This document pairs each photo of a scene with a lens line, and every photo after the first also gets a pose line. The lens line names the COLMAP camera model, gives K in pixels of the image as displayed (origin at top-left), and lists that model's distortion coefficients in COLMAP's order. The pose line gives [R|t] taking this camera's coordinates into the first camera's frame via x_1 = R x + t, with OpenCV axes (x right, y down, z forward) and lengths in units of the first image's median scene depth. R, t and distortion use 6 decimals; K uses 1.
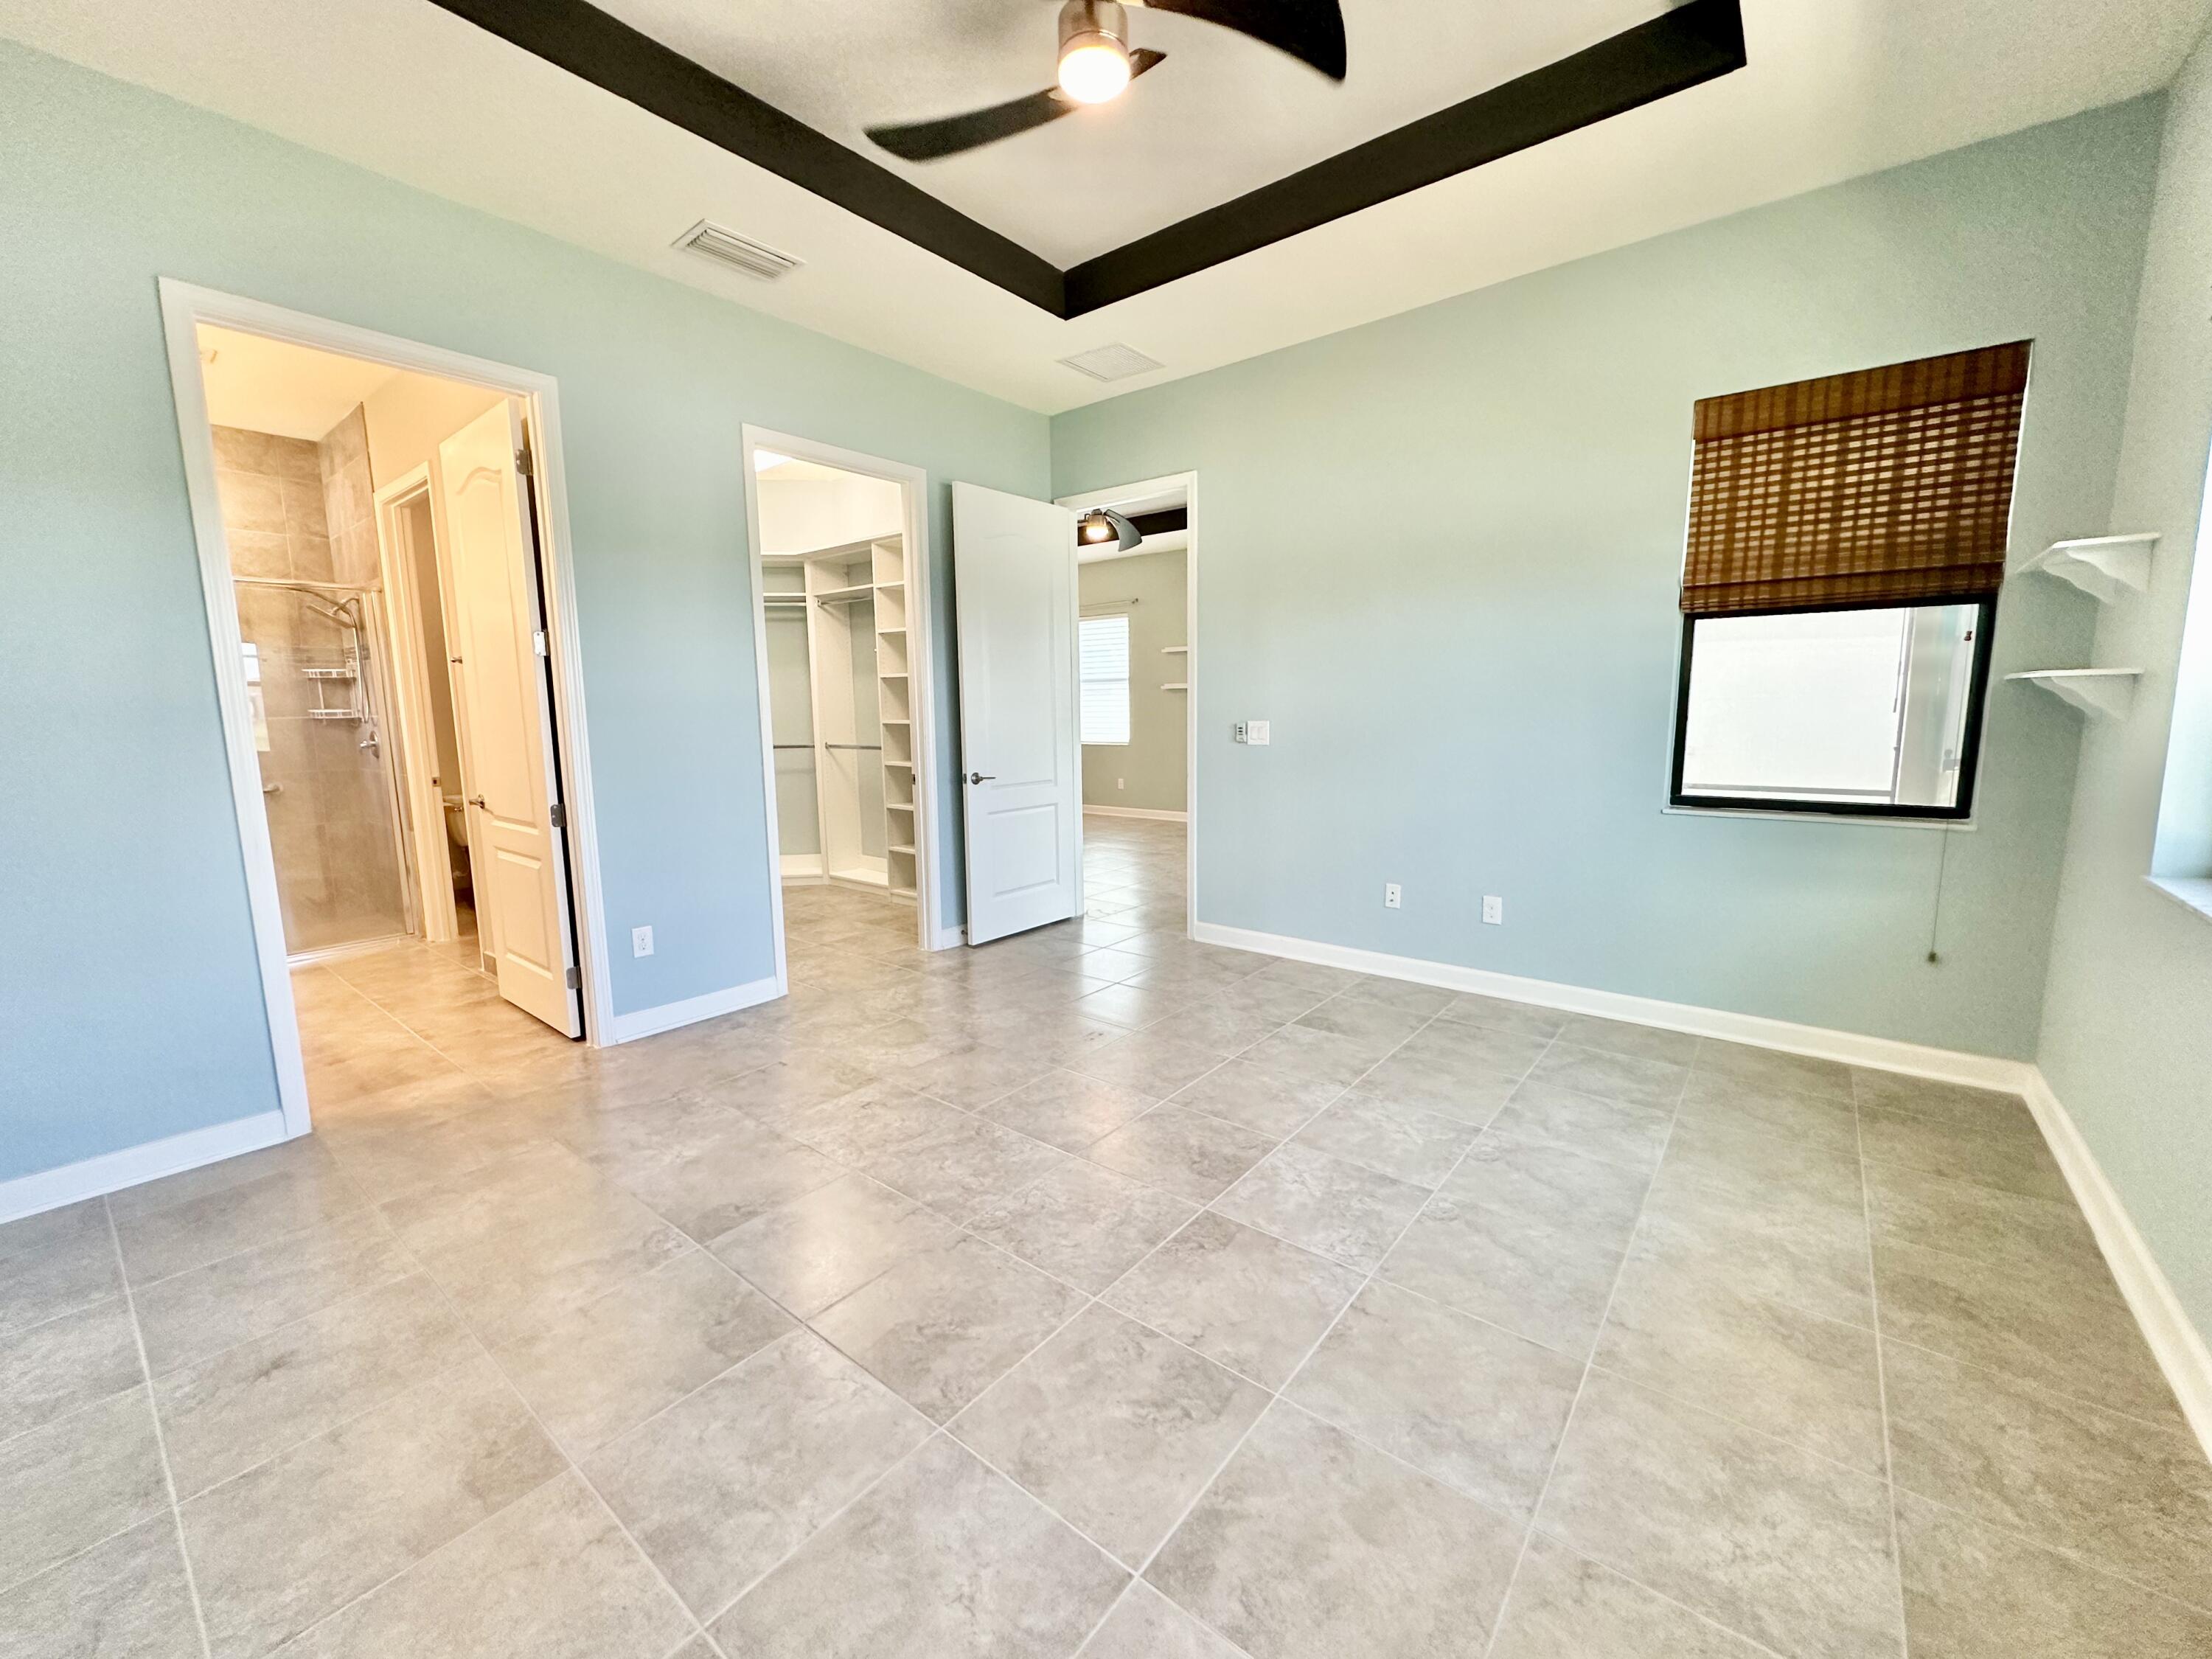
lens RADIAL K [[882.1, 0, 1099.8], [0, 882.1, 823.7], [0, 0, 1]] dist [-0.003166, 0.001105]
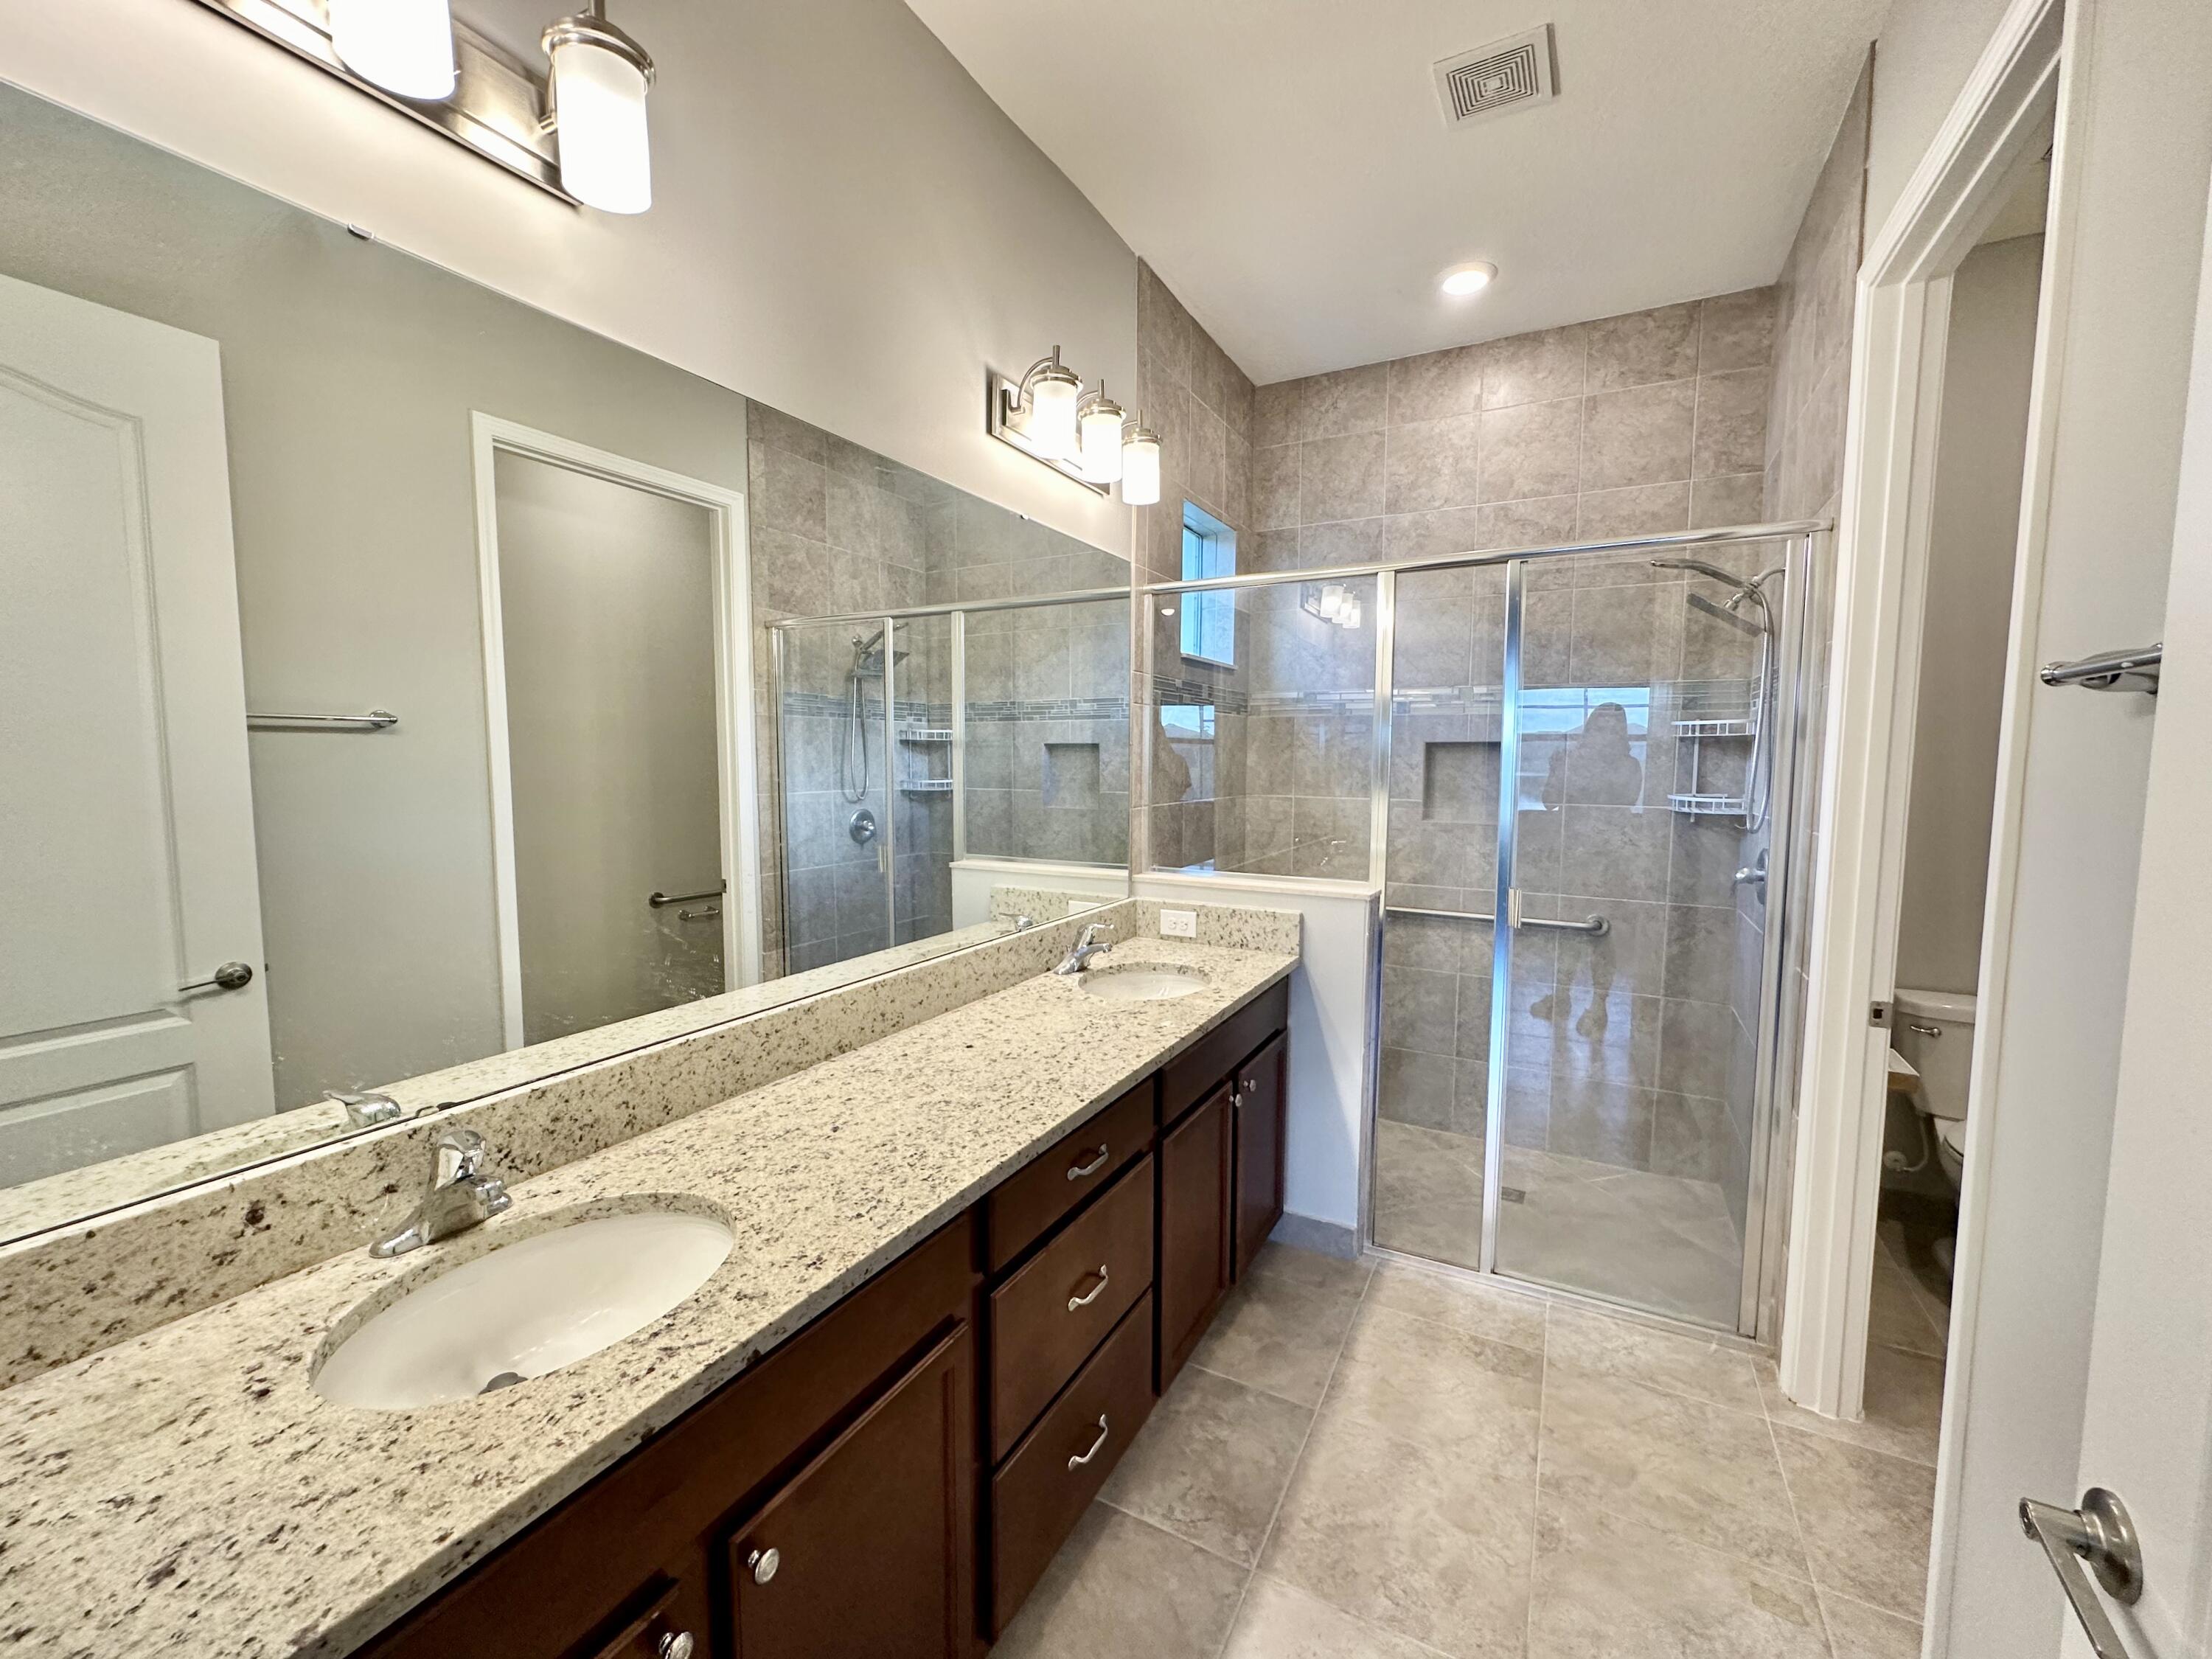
lens RADIAL K [[882.1, 0, 1101.8], [0, 882.1, 823.4], [0, 0, 1]] dist [-0.003166, 0.001105]
pose [[0.169733, 0.085294, -0.981792, -0.420186], [-0.137681, 0.988529, 0.062077, -0.096718], [0.975825, 0.124637, 0.179530, 0.559124]]
